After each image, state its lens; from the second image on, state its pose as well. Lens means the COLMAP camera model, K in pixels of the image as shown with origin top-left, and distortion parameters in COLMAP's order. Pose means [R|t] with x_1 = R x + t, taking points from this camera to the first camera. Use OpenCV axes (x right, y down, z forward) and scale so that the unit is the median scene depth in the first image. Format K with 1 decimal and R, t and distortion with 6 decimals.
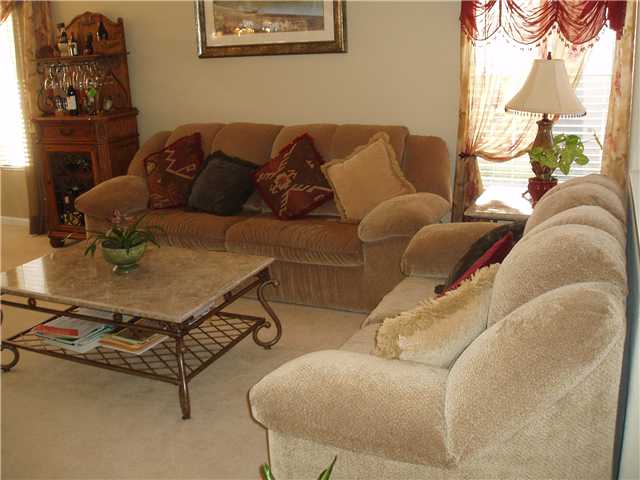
lens RADIAL K [[662.2, 0, 316.0], [0, 662.2, 222.6], [0, 0, 1]] dist [-0.136909, 0.096442]
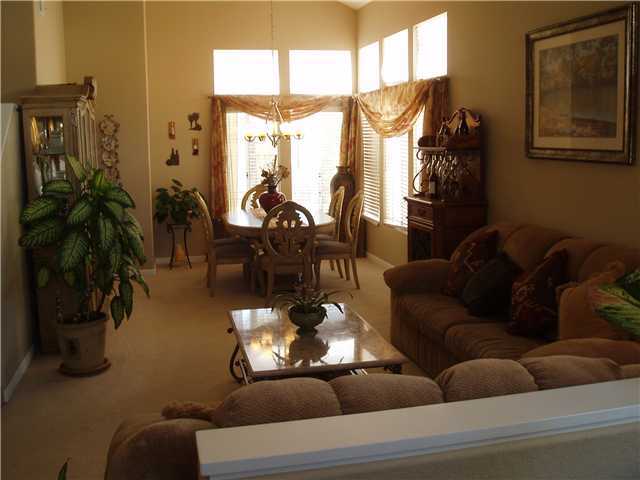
lens RADIAL K [[662.2, 0, 316.0], [0, 662.2, 222.6], [0, 0, 1]] dist [-0.136909, 0.096442]
pose [[0.598992, 0.132725, -0.789679, 0.468410], [-0.209235, 0.977849, 0.005641, -0.098824], [0.772935, 0.161850, 0.613494, 0.161094]]
